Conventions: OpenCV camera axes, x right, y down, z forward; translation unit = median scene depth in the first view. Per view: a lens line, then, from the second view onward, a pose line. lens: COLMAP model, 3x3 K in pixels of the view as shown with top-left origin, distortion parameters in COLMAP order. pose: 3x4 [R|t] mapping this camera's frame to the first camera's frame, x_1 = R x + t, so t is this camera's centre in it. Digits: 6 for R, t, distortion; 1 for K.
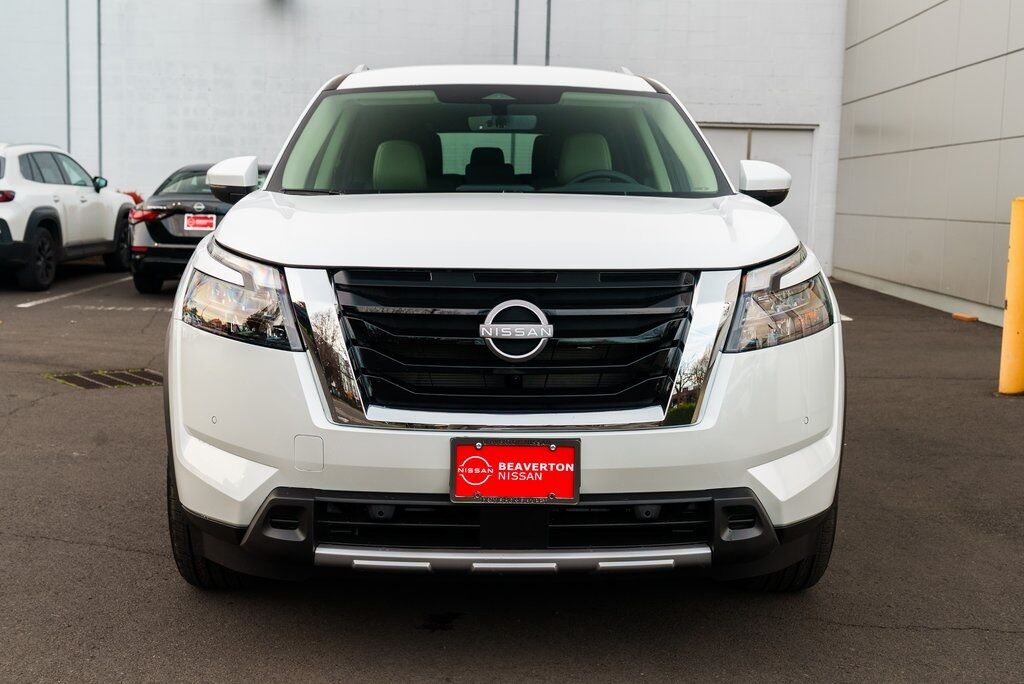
lens RADIAL K [[1426.4, 0, 509.0], [0, 1426.4, 339.5], [0, 0, 1]] dist [0.002919, 0.000000]
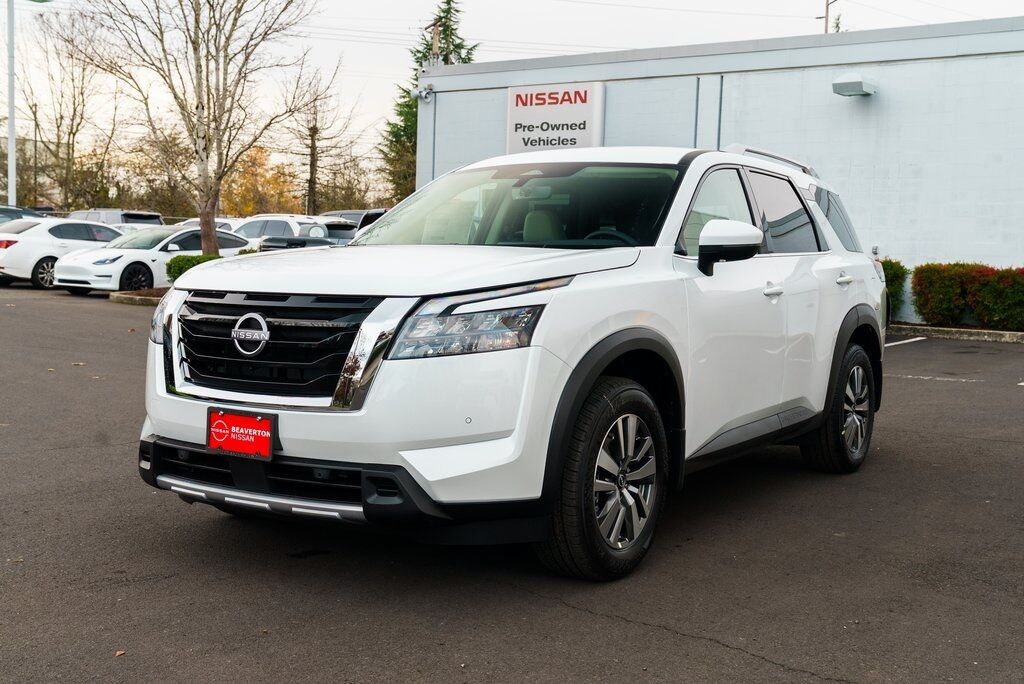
lens RADIAL K [[1262.0, 0, 514.5], [0, 1262.0, 342.0], [0, 0, 1]] dist [0.031684, 0.000000]
pose [[0.824016, 0.044875, -0.564786, 0.919775], [-0.072557, 0.997008, -0.026644, 0.015626], [0.561901, 0.062934, 0.824807, 0.114322]]
